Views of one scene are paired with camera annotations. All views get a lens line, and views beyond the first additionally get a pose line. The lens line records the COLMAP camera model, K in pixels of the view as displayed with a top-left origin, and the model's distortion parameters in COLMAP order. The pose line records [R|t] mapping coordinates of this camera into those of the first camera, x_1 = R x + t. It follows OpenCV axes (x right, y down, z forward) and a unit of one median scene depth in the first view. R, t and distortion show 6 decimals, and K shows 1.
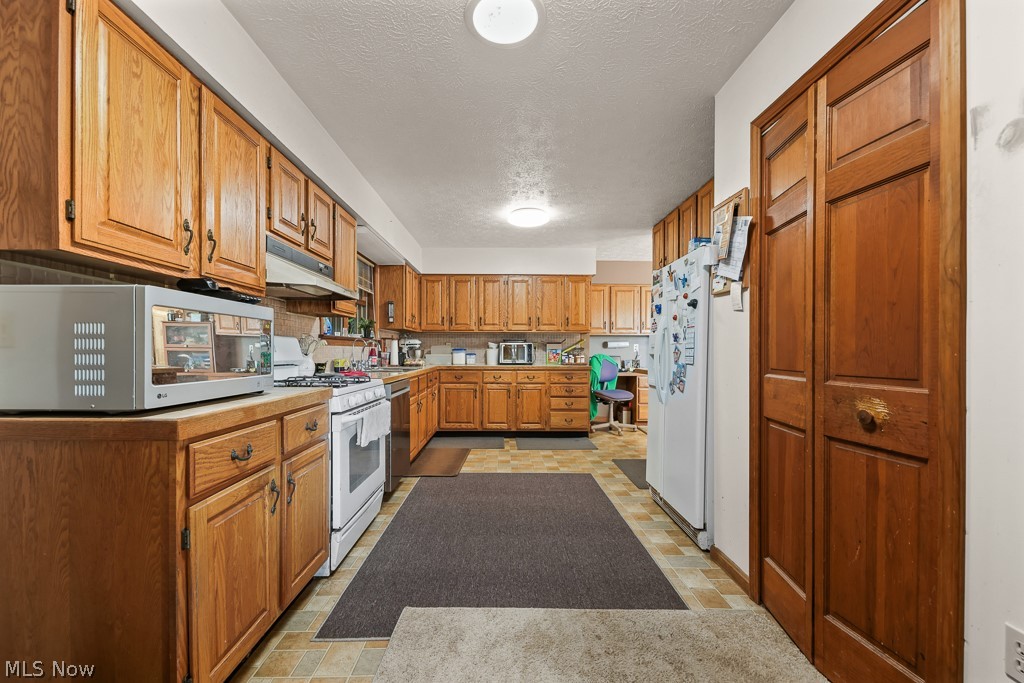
lens RADIAL K [[408.1, 0, 512.7], [0, 408.1, 349.2], [0, 0, 1]] dist [0.012691, -0.002628]
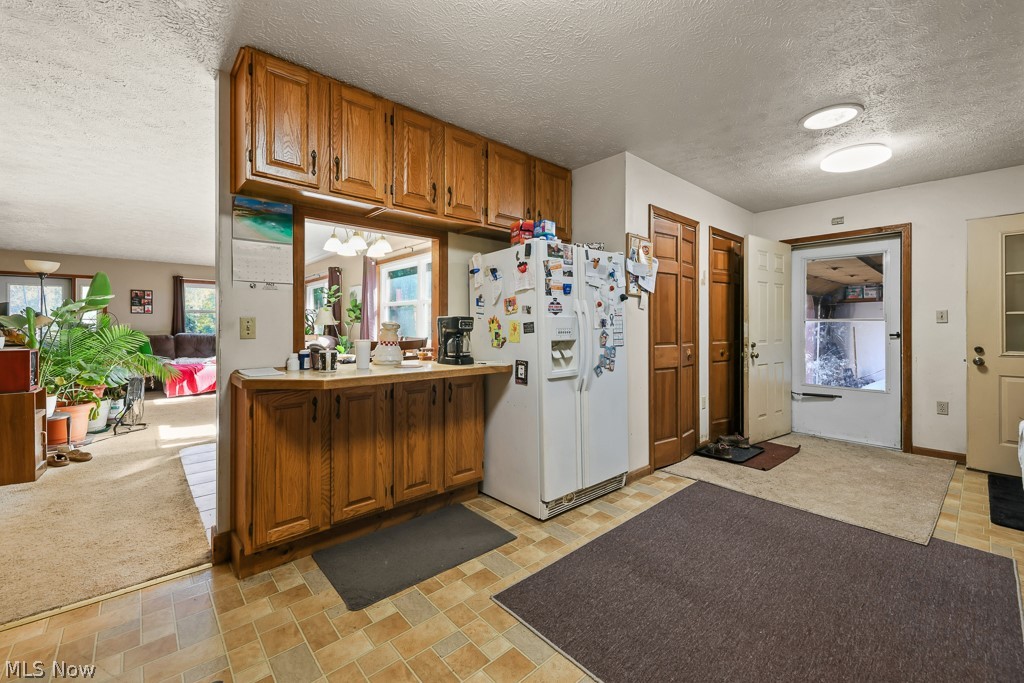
lens RADIAL K [[408.1, 0, 513.2], [0, 408.1, 327.0], [0, 0, 1]] dist [0.012691, -0.002628]
pose [[-0.644401, -0.001342, 0.764687, -0.128500], [-0.002321, 0.999997, -0.000200, -0.007546], [-0.764685, -0.001903, -0.644402, 0.876349]]
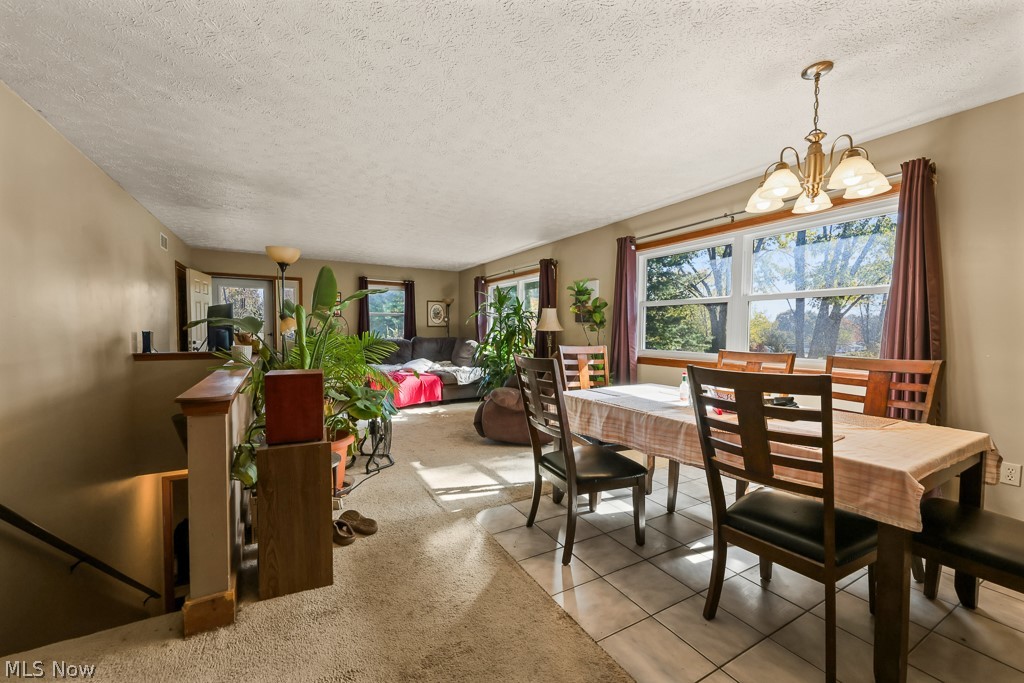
lens RADIAL K [[408.1, 0, 513.0], [0, 408.1, 338.9], [0, 0, 1]] dist [0.012691, -0.002628]
pose [[-0.466111, -0.022482, 0.884440, 0.020631], [-0.009755, 0.999747, 0.020272, -0.008947], [-0.884672, 0.000822, -0.466213, 0.927852]]
